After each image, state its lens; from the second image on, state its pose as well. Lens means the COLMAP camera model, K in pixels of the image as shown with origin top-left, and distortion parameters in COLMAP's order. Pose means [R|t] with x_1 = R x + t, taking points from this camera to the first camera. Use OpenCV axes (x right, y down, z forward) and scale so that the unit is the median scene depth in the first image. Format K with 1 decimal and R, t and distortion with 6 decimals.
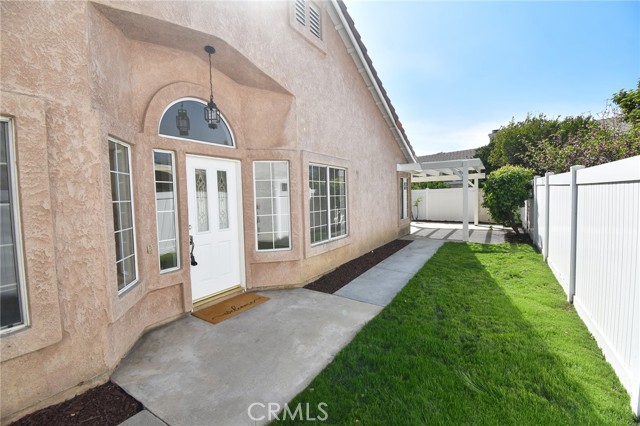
lens RADIAL K [[285.4, 0, 320.0], [0, 285.4, 213.0], [0, 0, 1]] dist [0.028757, -0.028957]
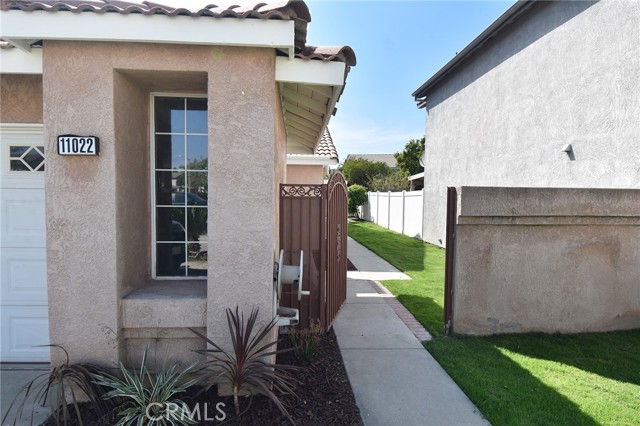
lens RADIAL K [[375.3, 0, 320.0], [0, 375.3, 213.0], [0, 0, 1]] dist [0.000400, -0.001806]
pose [[0.808172, 0.018982, 0.588641, -1.043585], [-0.005898, 0.999691, -0.024140, 0.092405], [-0.588917, 0.016037, 0.808034, -0.925601]]
